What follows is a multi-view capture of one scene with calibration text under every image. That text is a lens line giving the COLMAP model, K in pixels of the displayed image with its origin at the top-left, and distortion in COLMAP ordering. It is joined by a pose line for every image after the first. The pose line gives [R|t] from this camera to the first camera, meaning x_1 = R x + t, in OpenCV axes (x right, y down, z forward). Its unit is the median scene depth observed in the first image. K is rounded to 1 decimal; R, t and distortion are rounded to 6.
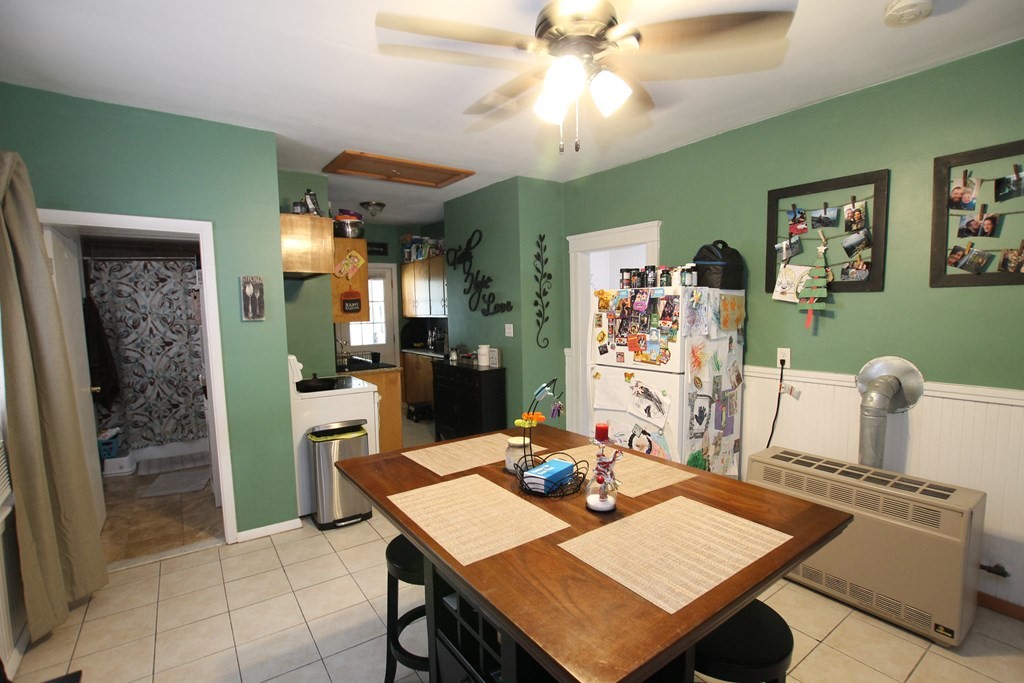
lens RADIAL K [[479.0, 0, 511.4], [0, 479.0, 352.3], [0, 0, 1]] dist [-0.034731, 0.004924]
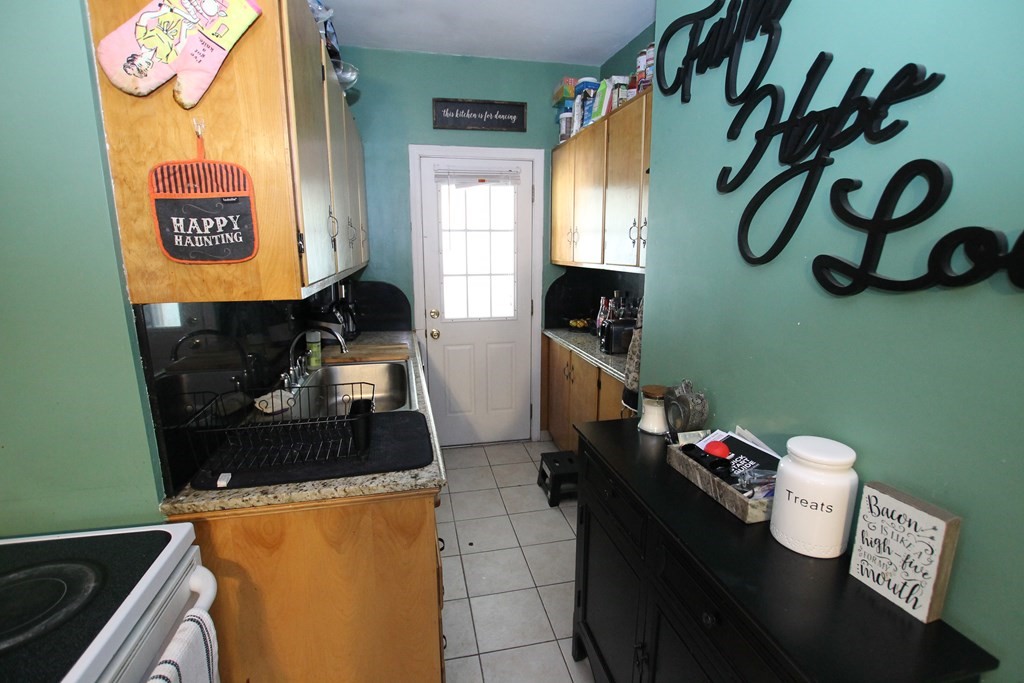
lens RADIAL K [[479.0, 0, 511.4], [0, 479.0, 352.3], [0, 0, 1]] dist [-0.034731, 0.004924]
pose [[0.918714, 0.103975, -0.380990, -0.139038], [-0.056238, 0.989332, 0.134384, -0.097158], [0.390898, -0.102034, 0.914761, 1.057237]]
